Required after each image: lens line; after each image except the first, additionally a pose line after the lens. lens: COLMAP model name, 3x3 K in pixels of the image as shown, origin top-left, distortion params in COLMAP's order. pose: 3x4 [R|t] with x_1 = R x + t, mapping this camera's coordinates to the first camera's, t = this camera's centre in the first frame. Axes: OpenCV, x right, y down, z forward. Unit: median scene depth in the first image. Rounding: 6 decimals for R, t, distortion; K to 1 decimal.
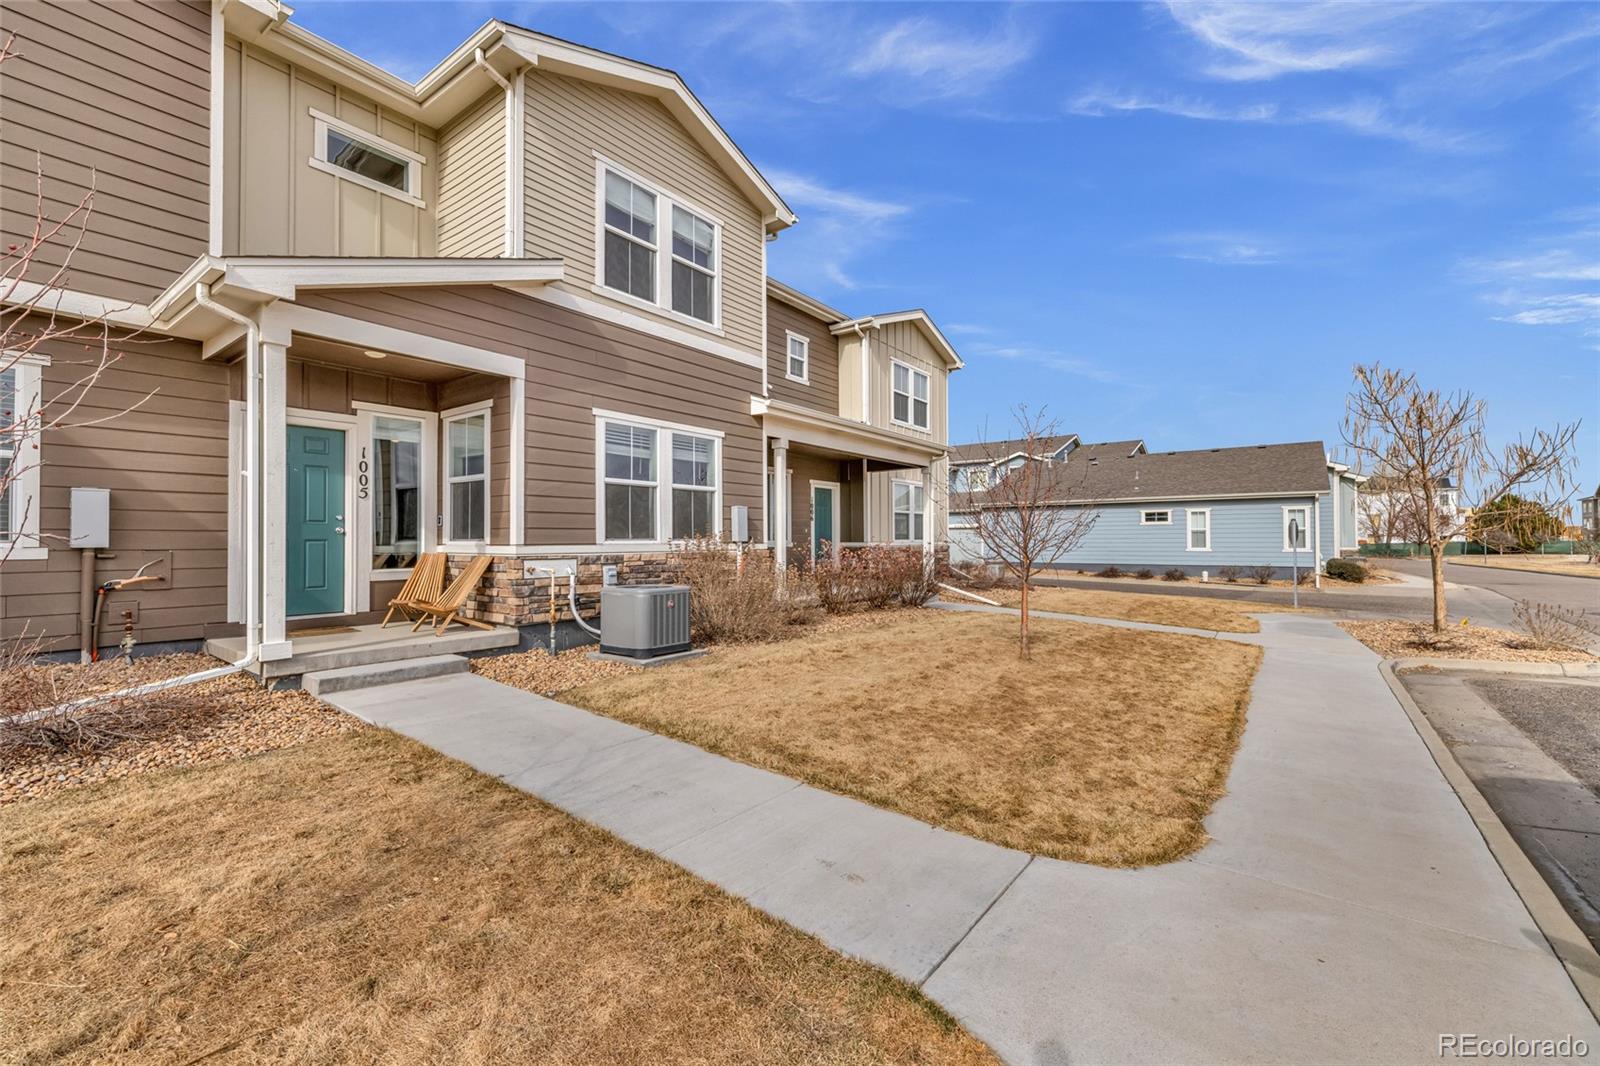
lens RADIAL K [[684.5, 0, 784.6], [0, 684.5, 526.9], [0, 0, 1]] dist [0.004330, -0.000339]
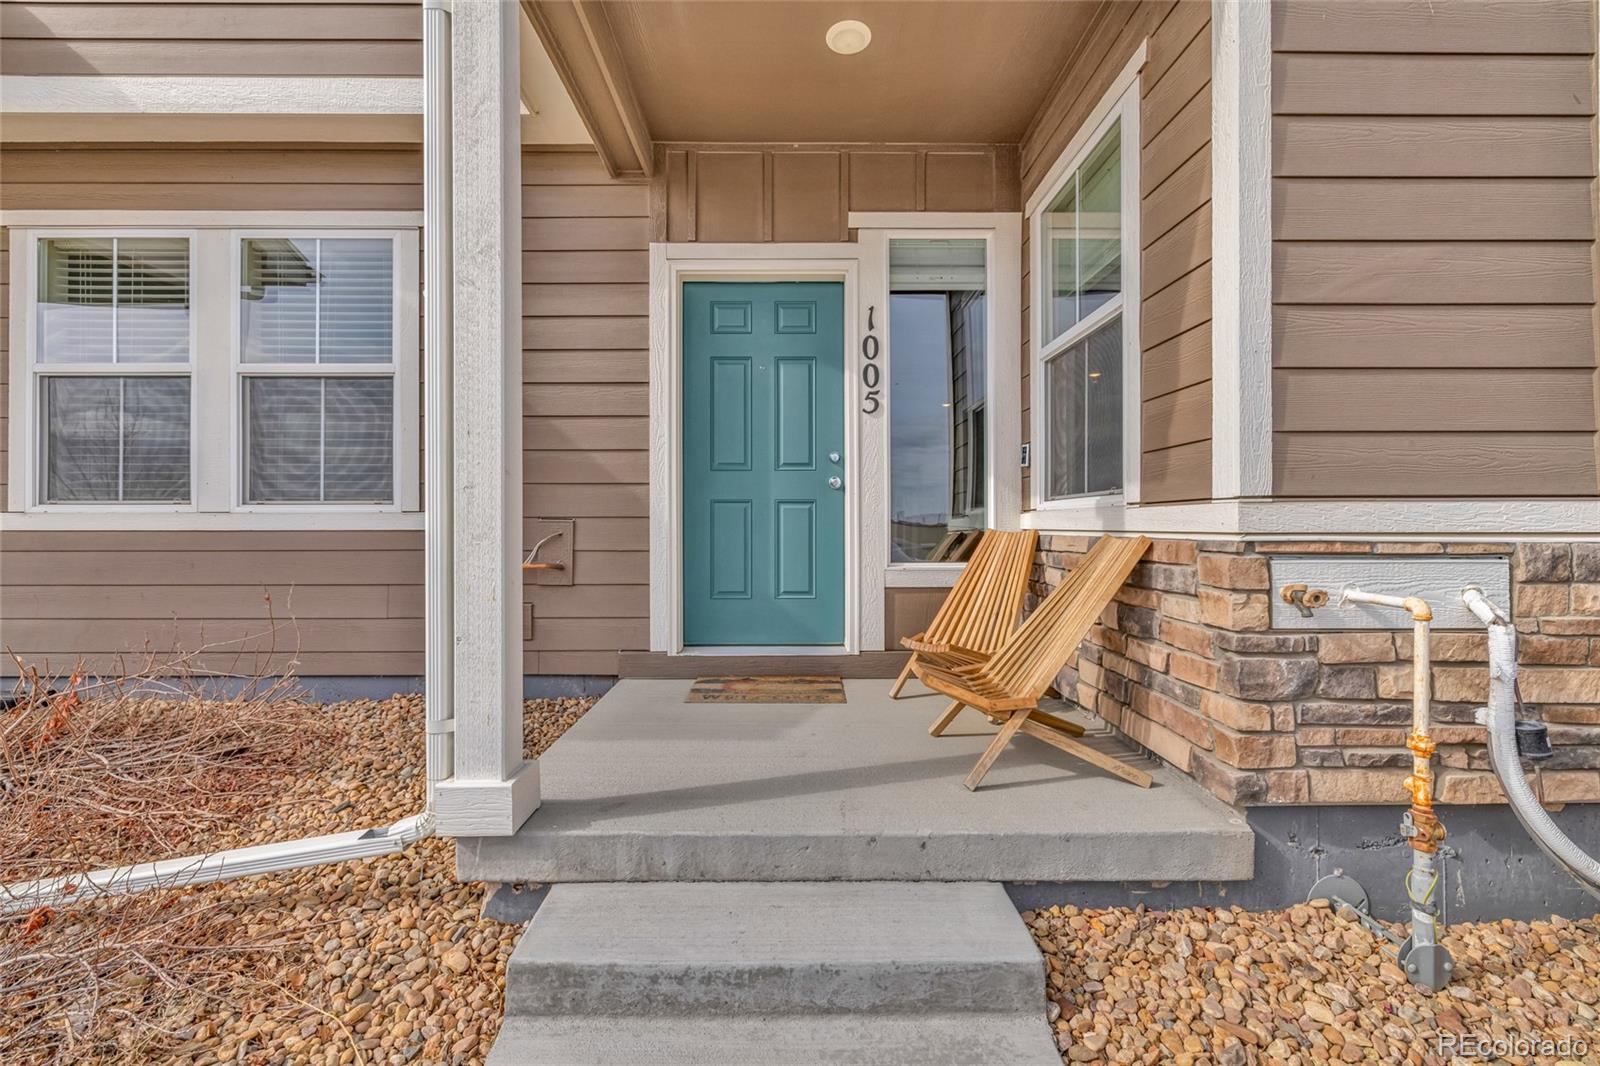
lens RADIAL K [[684.5, 0, 796.7], [0, 684.5, 524.8], [0, 0, 1]] dist [0.004330, -0.000339]
pose [[0.630752, 0.002270, -0.775981, -0.275581], [0.012606, 0.999834, 0.013172, 0.029014], [0.775882, -0.018090, 0.630619, 0.656318]]
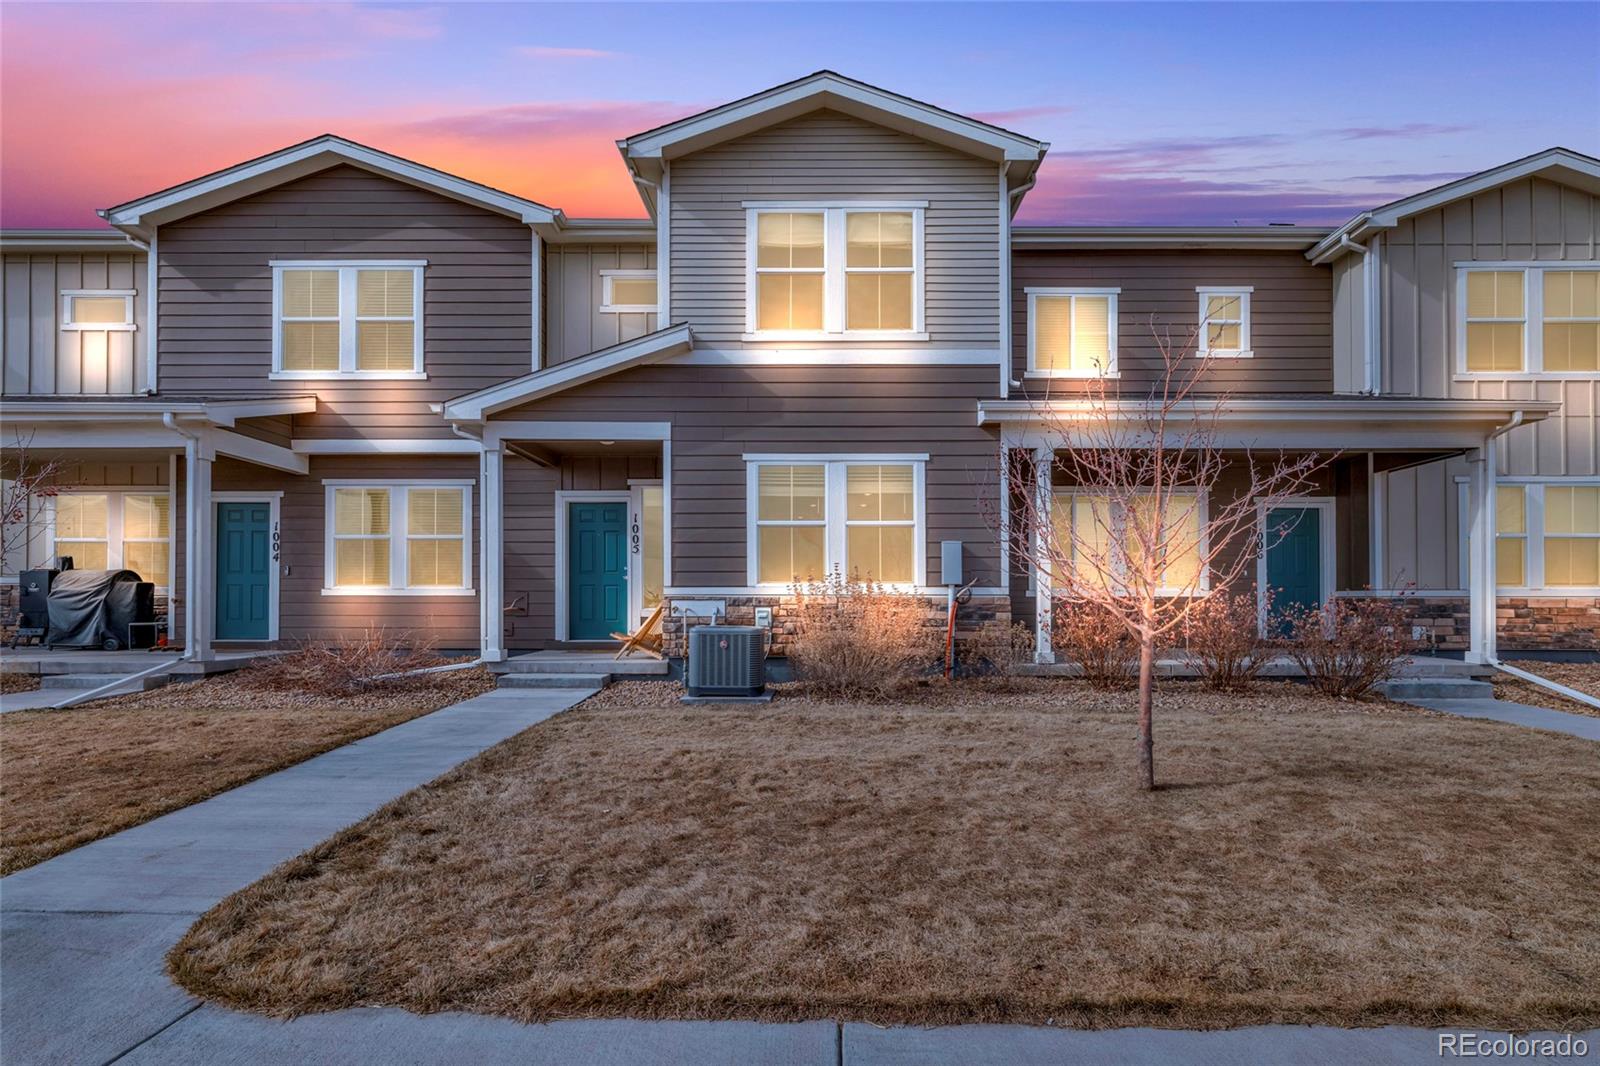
lens RADIAL K [[684.5, 0, 781.7], [0, 684.5, 597.7], [0, 0, 1]] dist [0.004330, -0.000339]
pose [[0.596148, 0.001018, -0.802874, 0.599866], [0.012407, 0.999868, 0.010481, 0.033180], [0.802779, -0.016209, 0.596057, 0.444069]]
